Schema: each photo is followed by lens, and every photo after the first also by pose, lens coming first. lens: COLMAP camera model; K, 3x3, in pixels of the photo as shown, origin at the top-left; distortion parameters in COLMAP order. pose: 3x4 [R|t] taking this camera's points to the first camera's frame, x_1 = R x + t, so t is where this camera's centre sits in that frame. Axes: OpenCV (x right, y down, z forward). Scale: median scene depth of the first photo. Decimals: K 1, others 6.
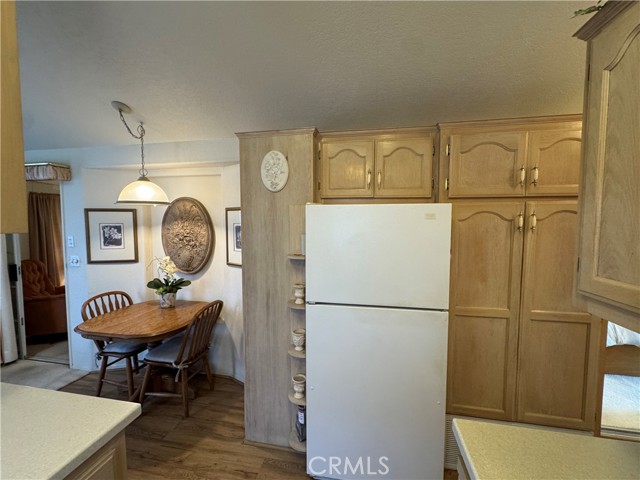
lens RADIAL K [[273.6, 0, 320.0], [0, 273.6, 240.0], [0, 0, 1]] dist [-0.001152, -0.000107]
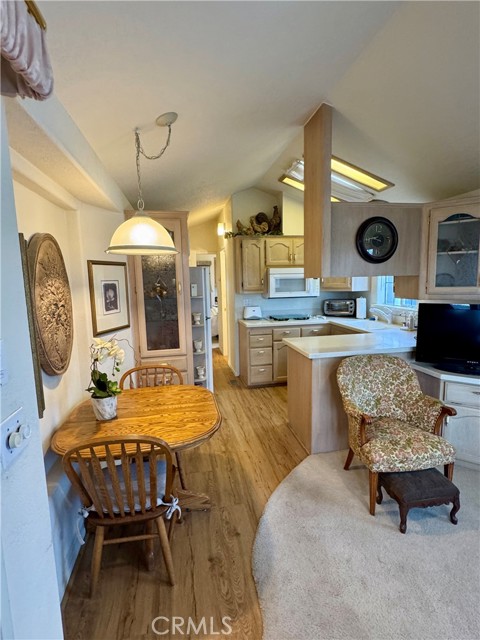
lens RADIAL K [[315.8, 0, 240.7], [0, 315.8, 319.7], [0, 0, 1]] dist [-0.002039, -0.000163]
pose [[-0.373796, -0.118197, 0.919949, -1.324192], [0.083843, 0.983480, 0.160427, -0.062412], [-0.923714, 0.137098, -0.357711, 0.964404]]
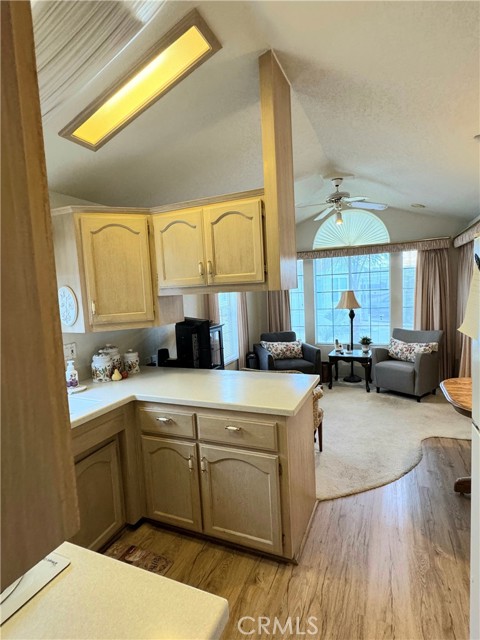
lens RADIAL K [[336.6, 0, 240.0], [0, 336.6, 320.0], [0, 0, 1]] dist [-0.001593, -0.000270]
pose [[-0.223339, 0.096396, -0.969963, 0.407523], [-0.014854, 0.994646, 0.102270, -0.017967], [0.974628, 0.037249, -0.220712, 0.412392]]
